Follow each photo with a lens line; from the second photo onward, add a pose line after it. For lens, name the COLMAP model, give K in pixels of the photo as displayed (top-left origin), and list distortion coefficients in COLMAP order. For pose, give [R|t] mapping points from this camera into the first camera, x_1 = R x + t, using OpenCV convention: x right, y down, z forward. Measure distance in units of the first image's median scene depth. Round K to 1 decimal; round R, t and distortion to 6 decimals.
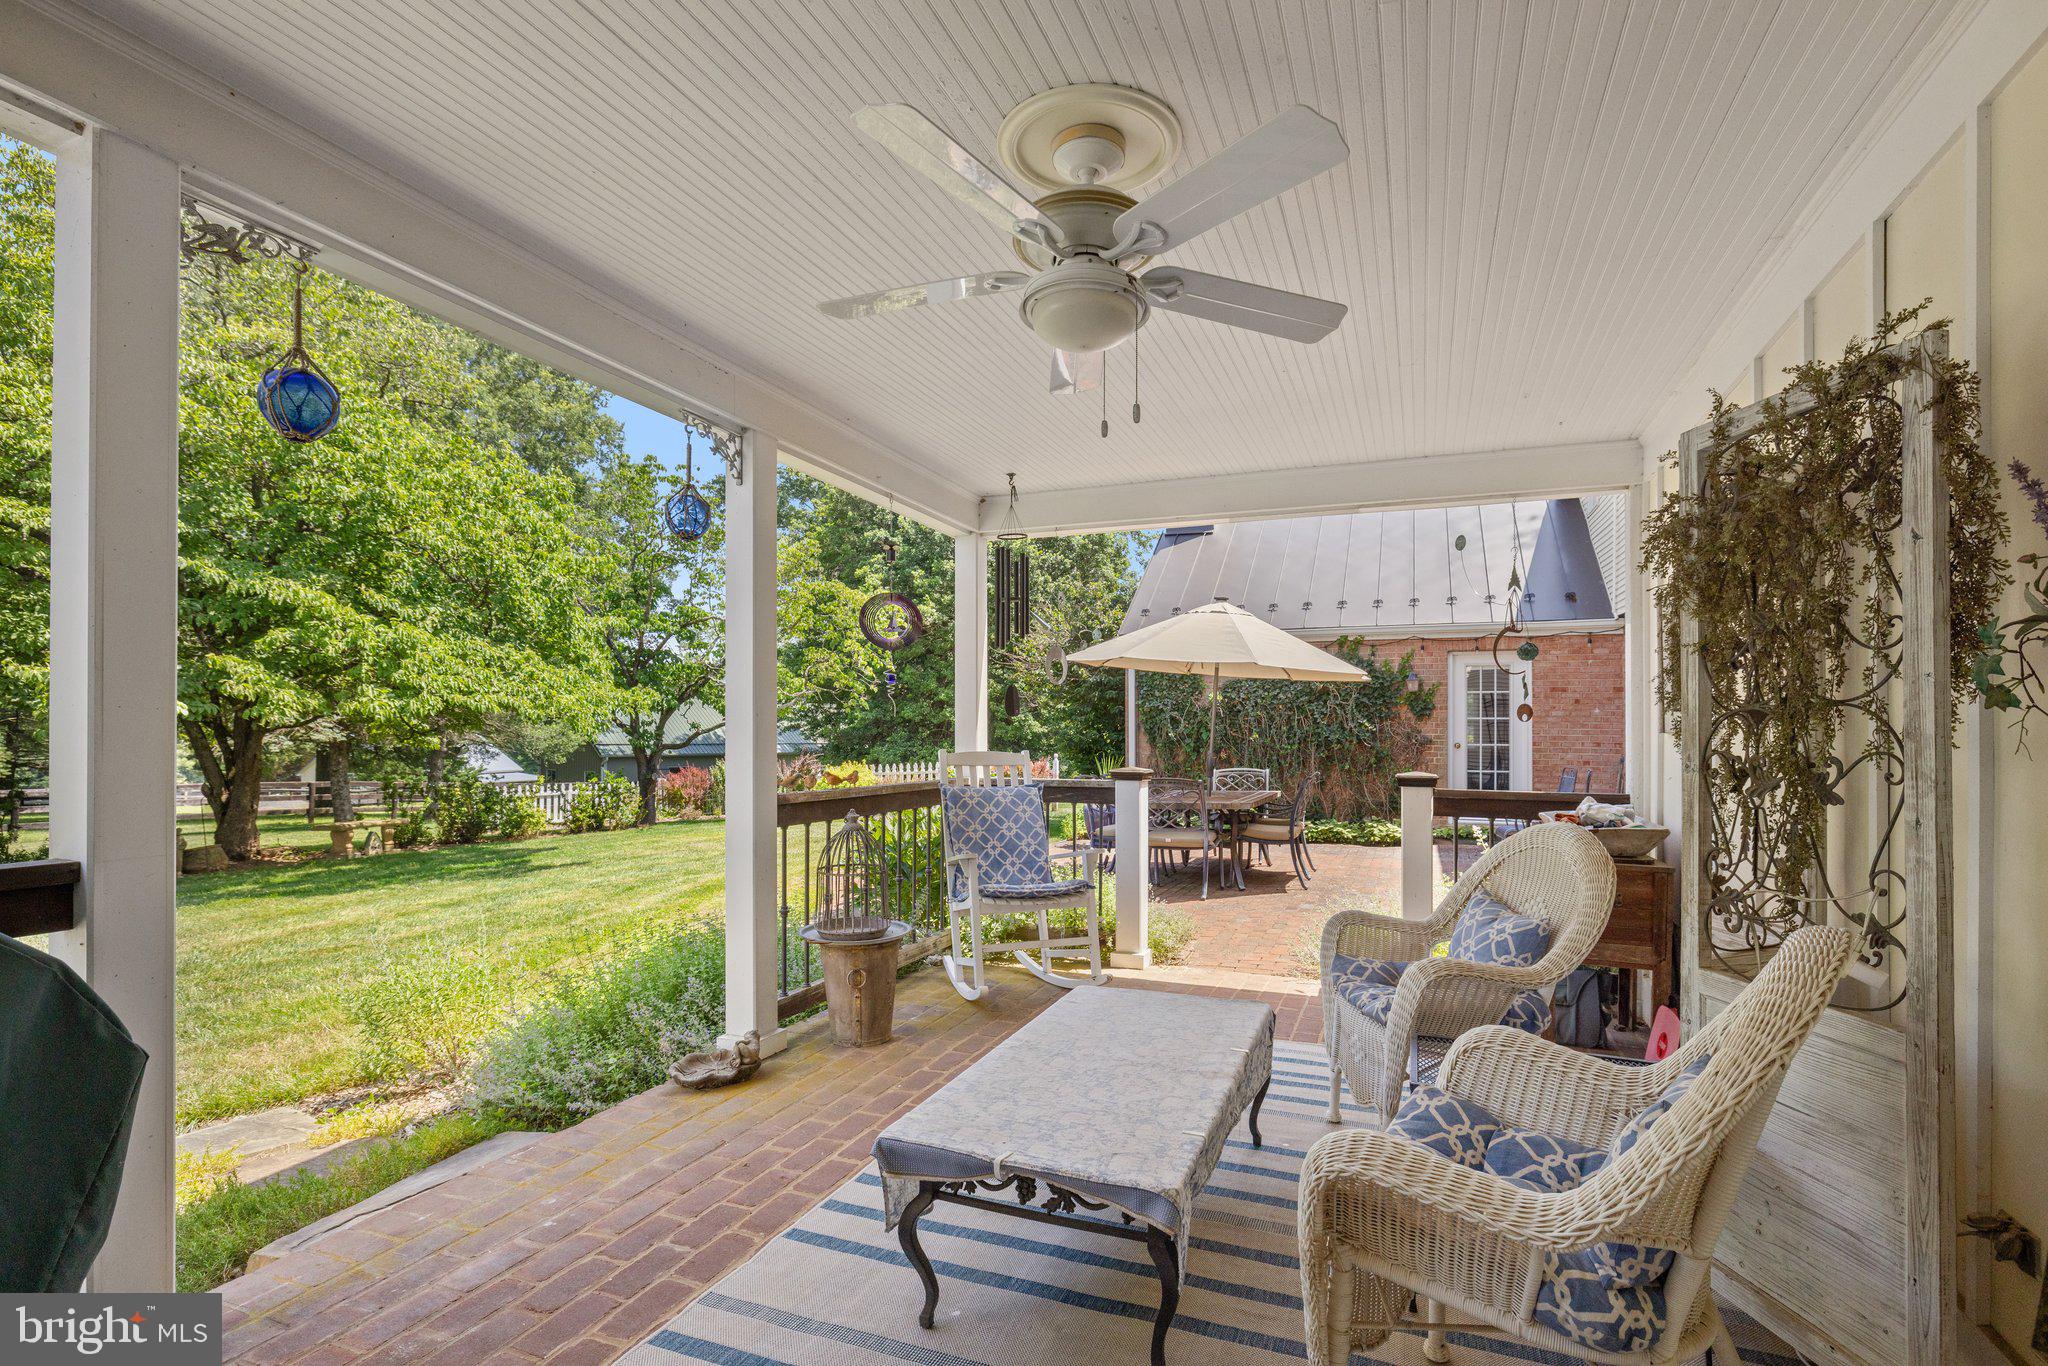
lens RADIAL K [[978.5, 0, 1040.6], [0, 978.5, 738.5], [0, 0, 1]] dist [0.001168, 0.000869]
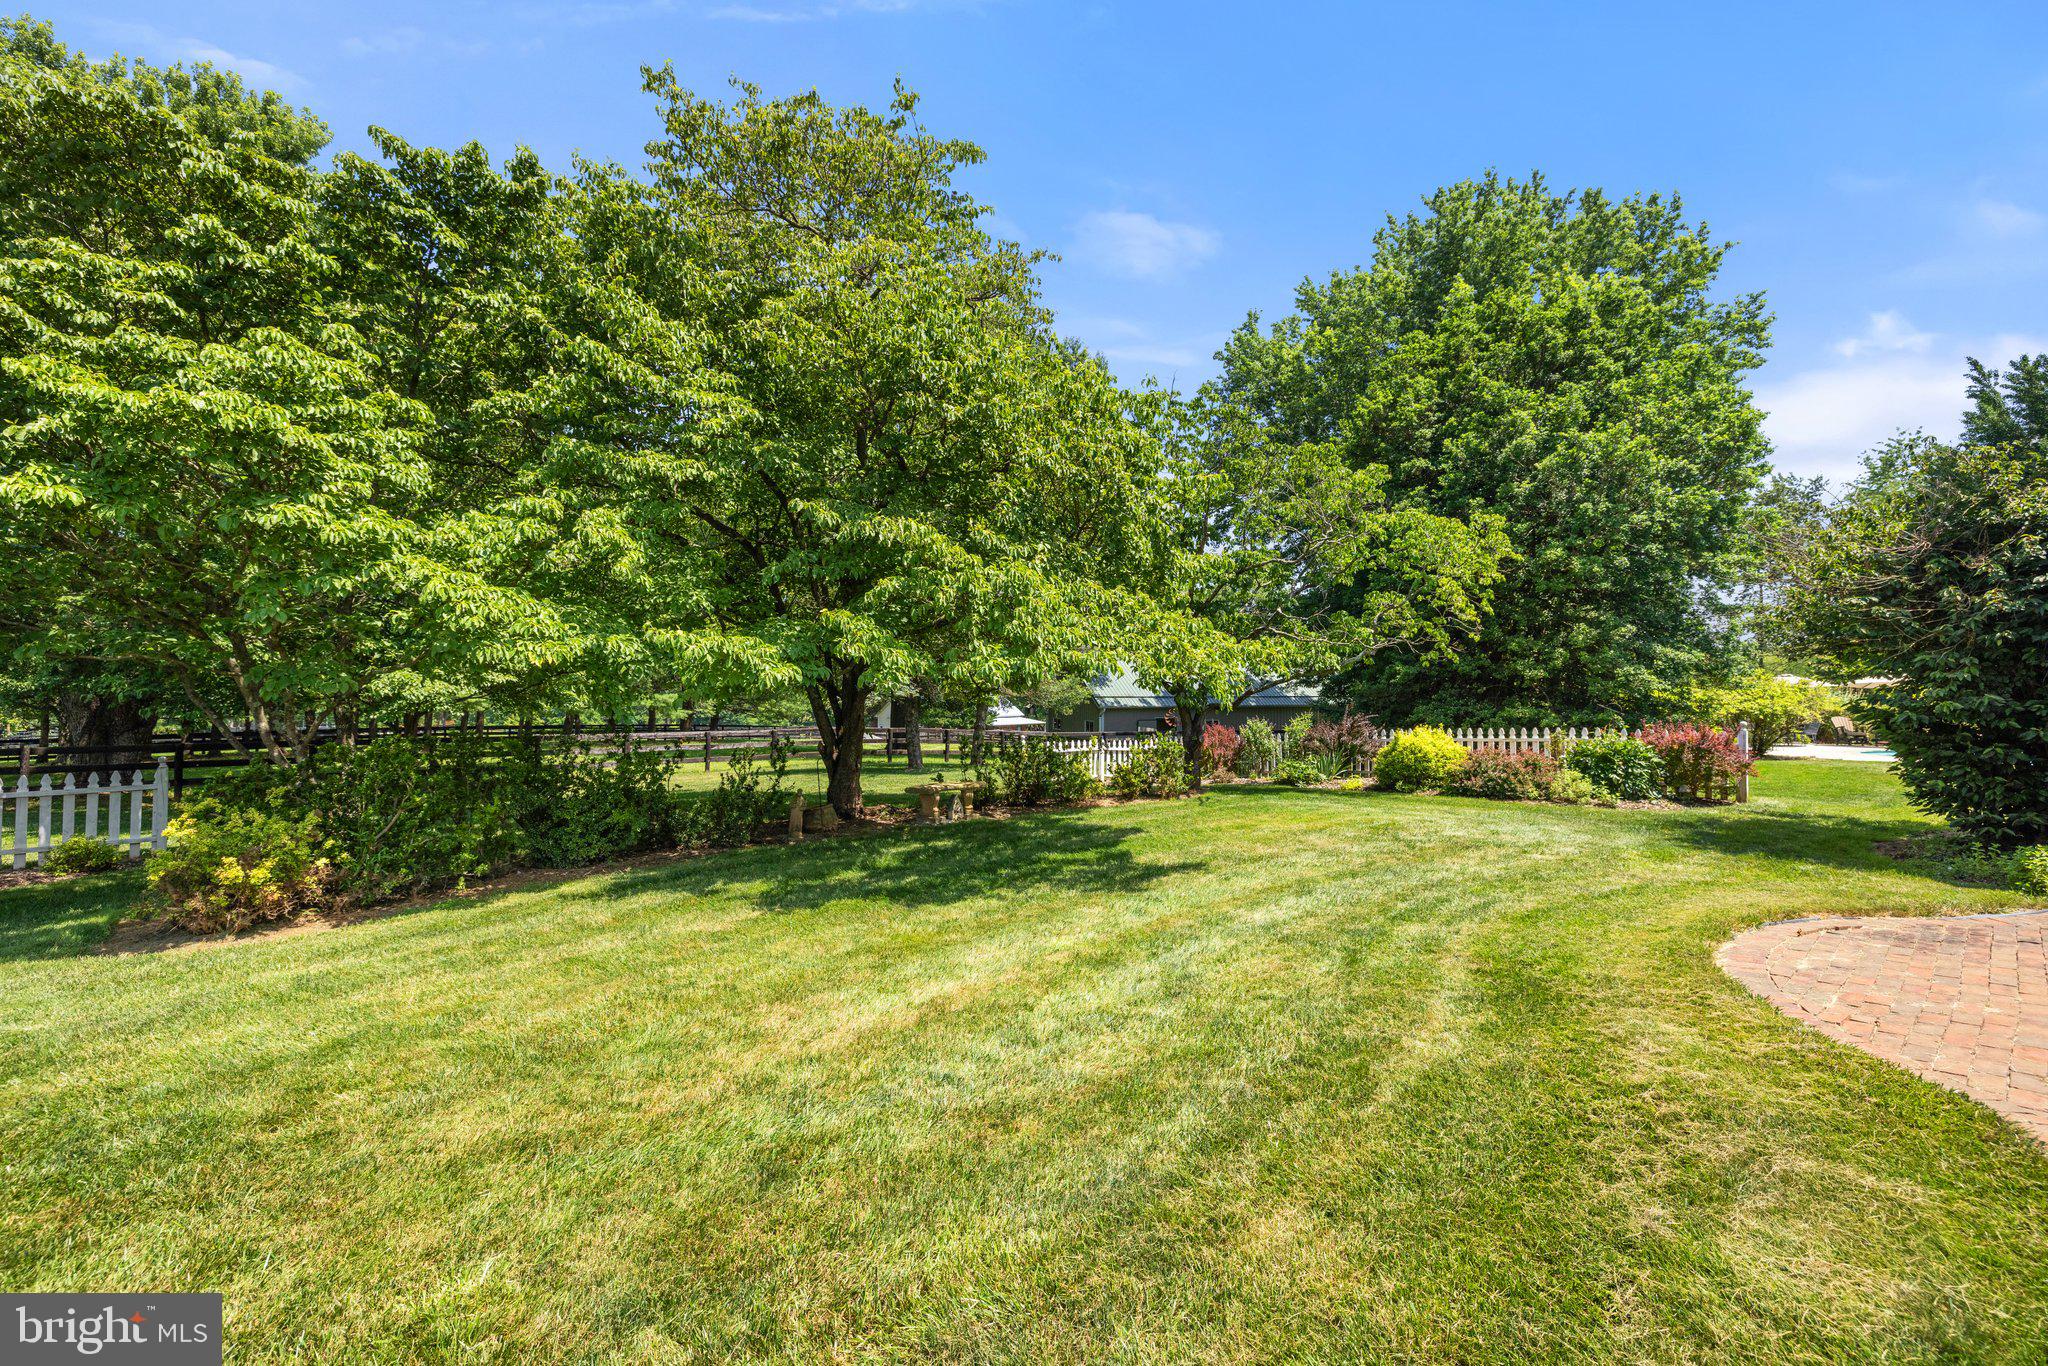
lens RADIAL K [[863.1, 0, 1022.7], [0, 863.1, 682.2], [0, 0, 1]] dist [0.004134, -0.000124]
pose [[0.887964, -0.001855, -0.459909, -0.320214], [-0.001389, 0.999976, -0.006714, -0.016029], [0.459911, 0.006601, 0.887941, 0.378904]]
